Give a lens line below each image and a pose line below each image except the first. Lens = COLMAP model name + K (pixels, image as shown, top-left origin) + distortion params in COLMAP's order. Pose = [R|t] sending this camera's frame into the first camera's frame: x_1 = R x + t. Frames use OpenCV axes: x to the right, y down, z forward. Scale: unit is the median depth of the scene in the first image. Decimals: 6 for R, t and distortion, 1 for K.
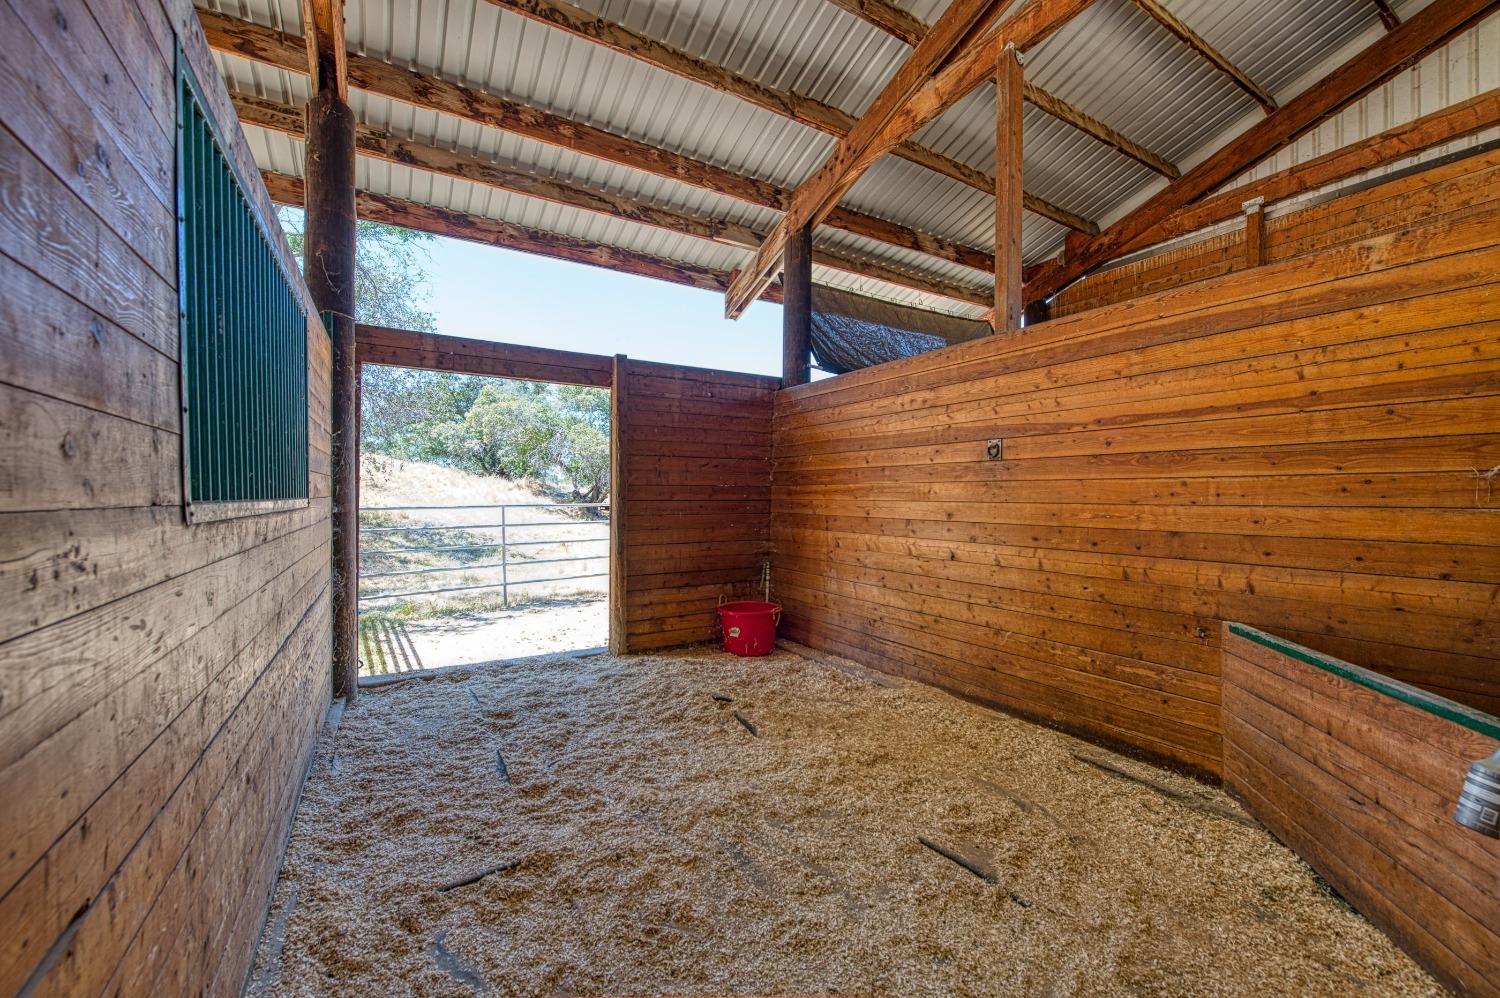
lens RADIAL K [[600.4, 0, 750.0], [0, 600.4, 499.0], [0, 0, 1]] dist [-0.000737, -0.000102]
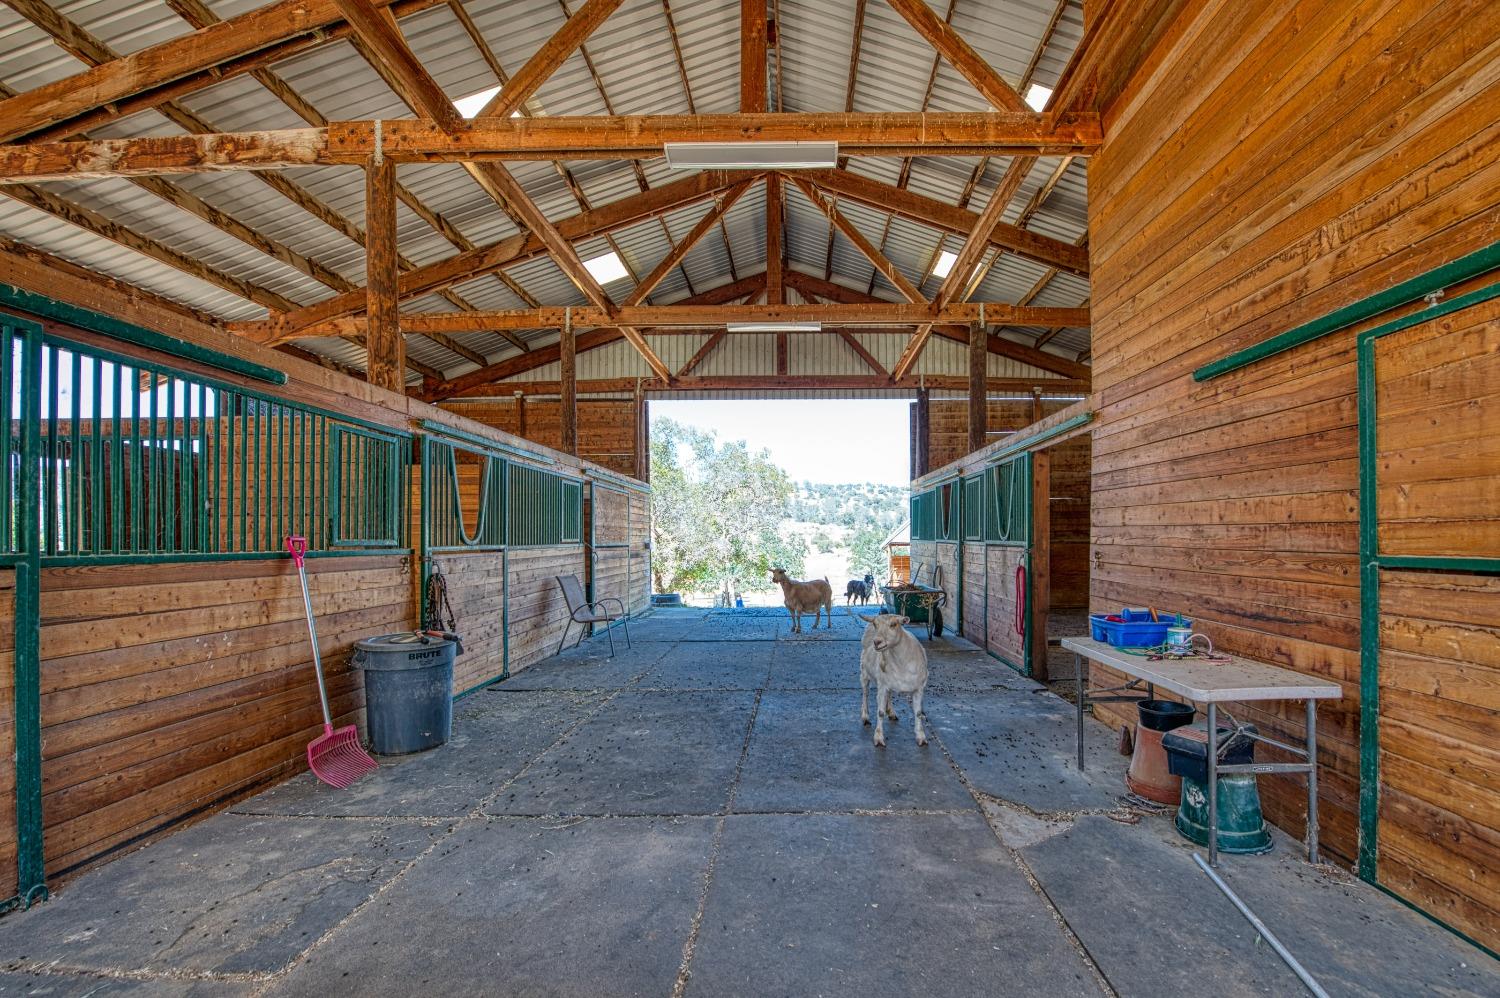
lens RADIAL K [[611.4, 0, 754.6], [0, 611.4, 523.0], [0, 0, 1]] dist [-0.000681, -0.000193]
pose [[0.553696, 0.017341, 0.832538, -0.338376], [0.008796, 0.999606, -0.026670, 0.000606], [-0.832672, 0.022090, 0.553325, -0.633411]]
